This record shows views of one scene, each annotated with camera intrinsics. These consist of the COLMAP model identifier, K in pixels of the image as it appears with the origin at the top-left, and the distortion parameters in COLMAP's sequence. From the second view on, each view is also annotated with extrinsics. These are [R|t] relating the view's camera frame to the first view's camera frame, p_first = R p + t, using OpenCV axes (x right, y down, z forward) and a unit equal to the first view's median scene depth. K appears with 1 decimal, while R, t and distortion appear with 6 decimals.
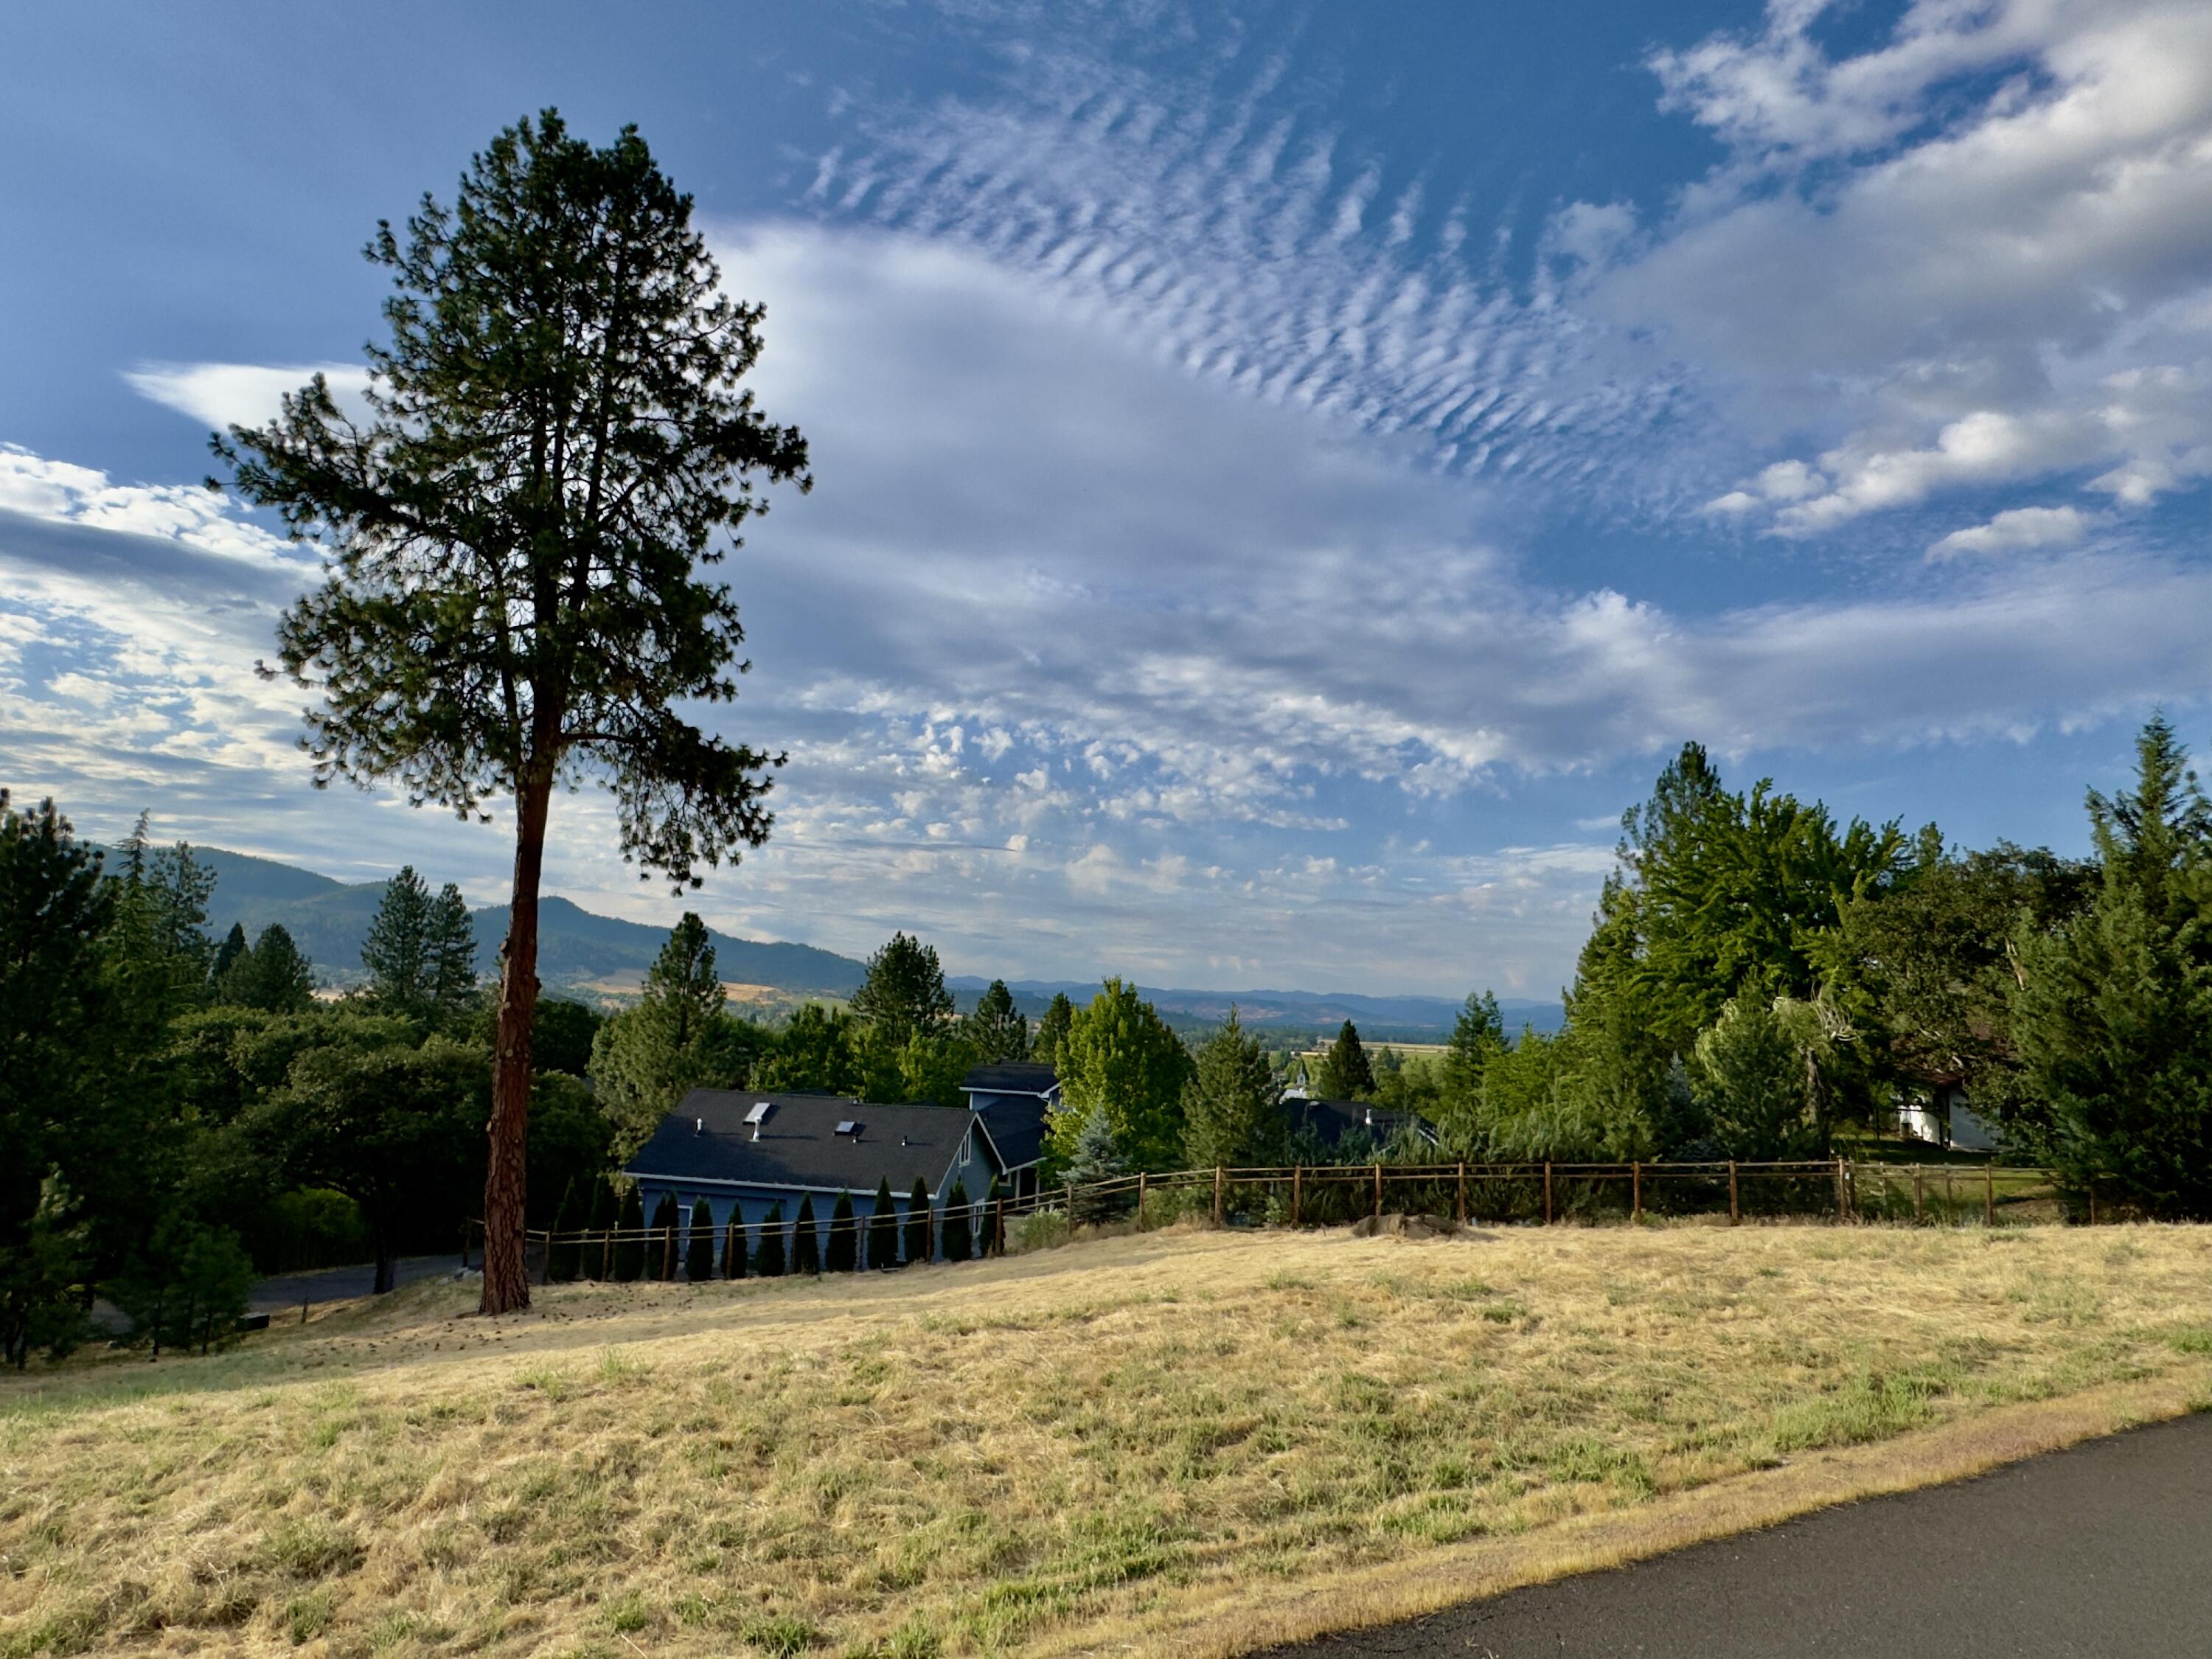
lens RADIAL K [[1310.7, 0, 1098.0], [0, 1310.7, 831.0], [0, 0, 1]] dist [0.002018, 0.005427]
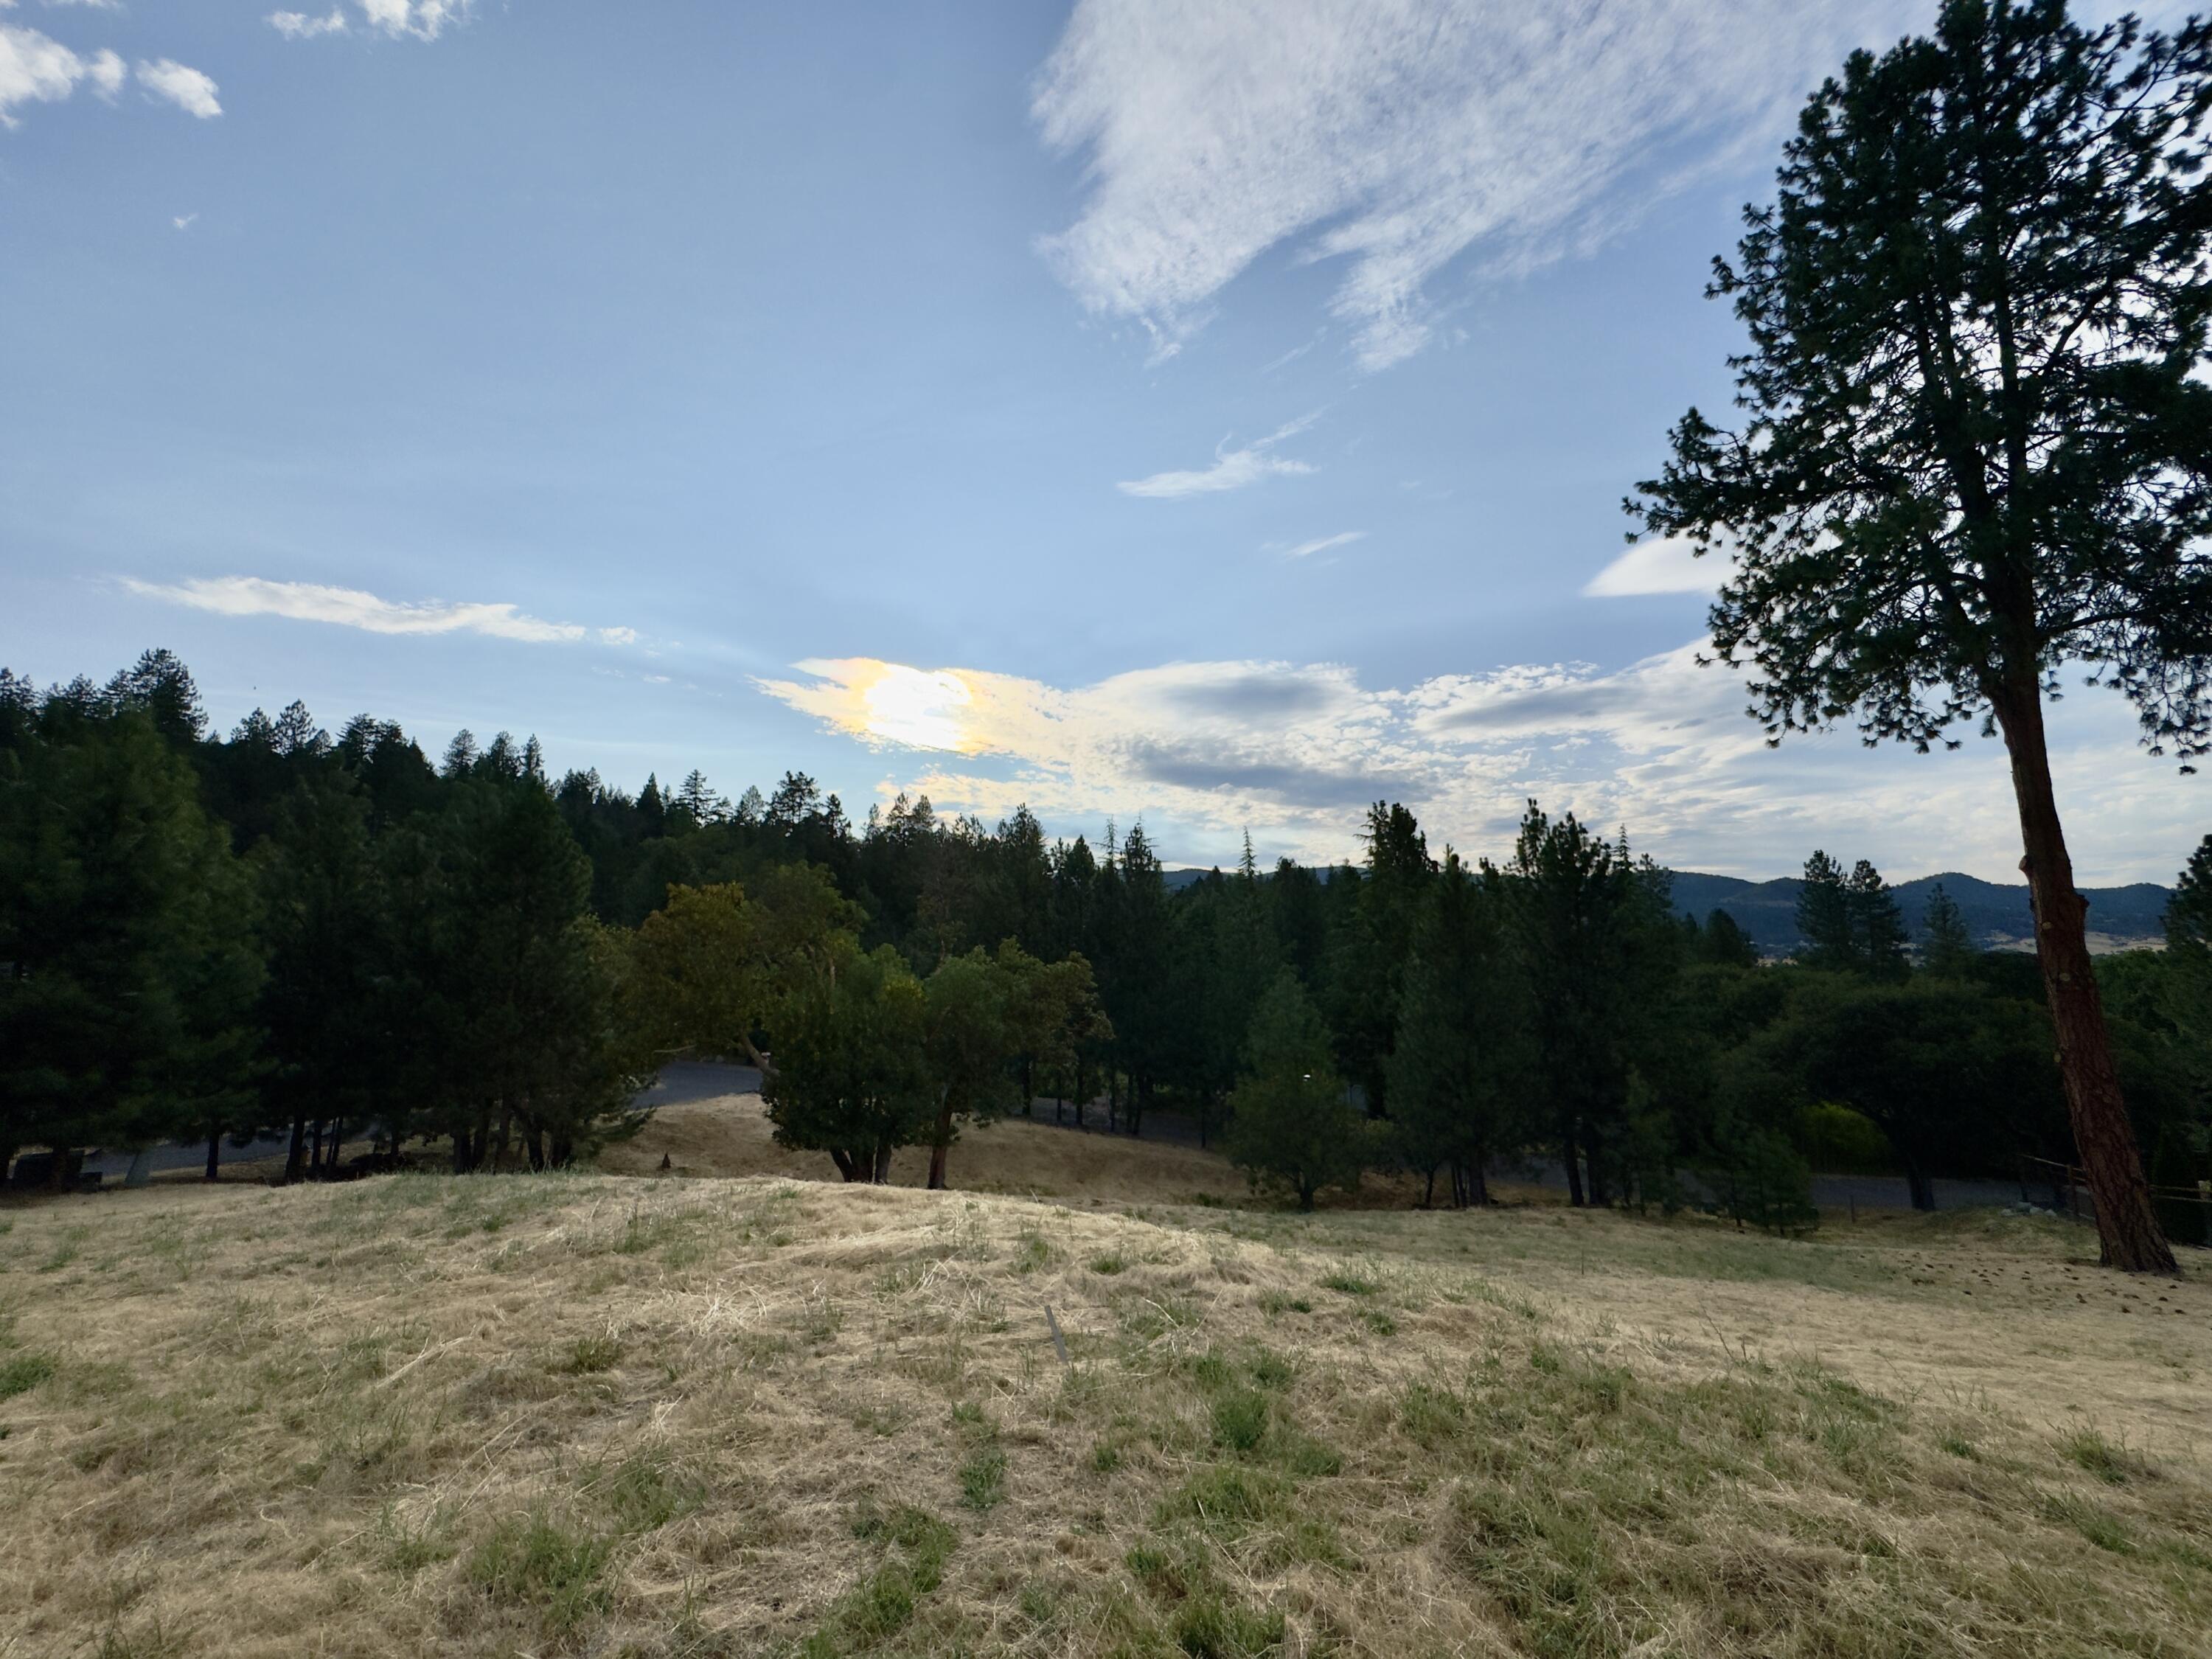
lens RADIAL K [[879.5, 0, 1115.0], [0, 879.5, 828.6], [0, 0, 1]] dist [0.001753, -0.000849]
pose [[0.402318, -0.174490, -0.898718, -0.123203], [0.146236, 0.981313, -0.125062, 0.039847], [0.903745, -0.081110, 0.420316, 0.129911]]
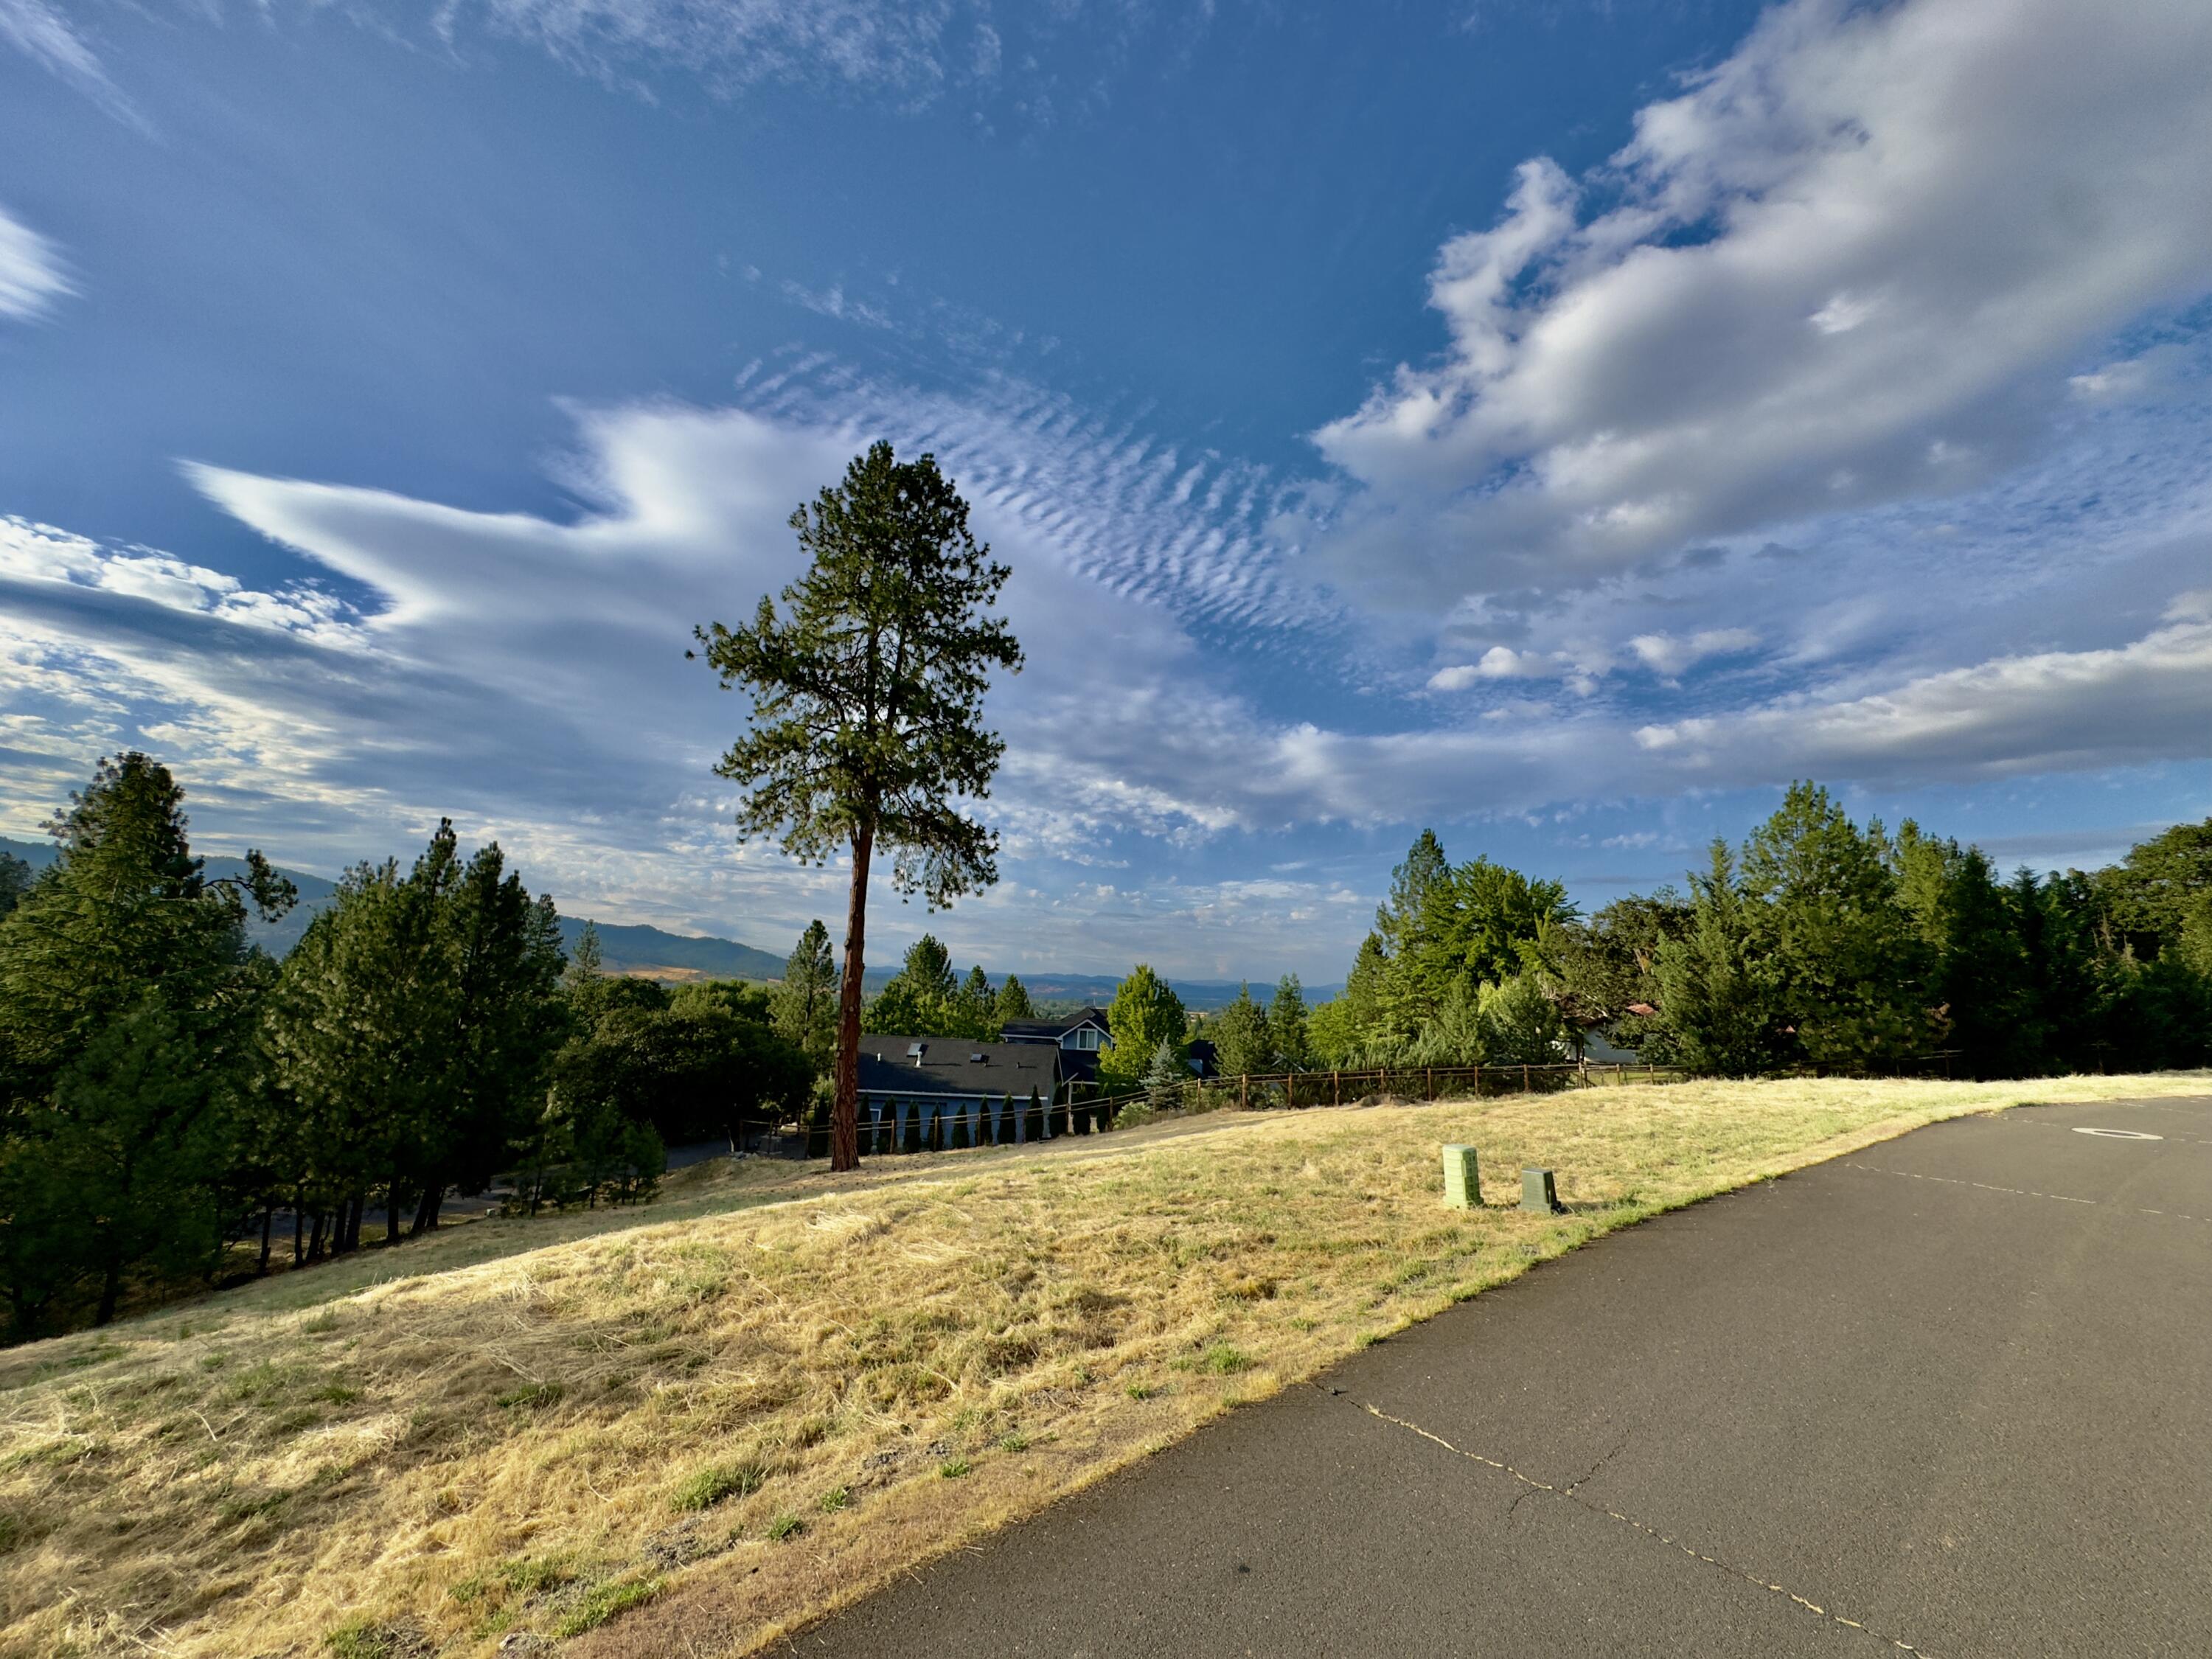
lens RADIAL K [[879.5, 0, 1098.5], [0, 879.5, 829.8], [0, 0, 1]] dist [0.001753, -0.000849]
pose [[0.983633, 0.031517, 0.177403, -0.294137], [-0.024412, 0.998815, -0.042095, -0.012770], [-0.178520, 0.037075, 0.983238, -0.114970]]
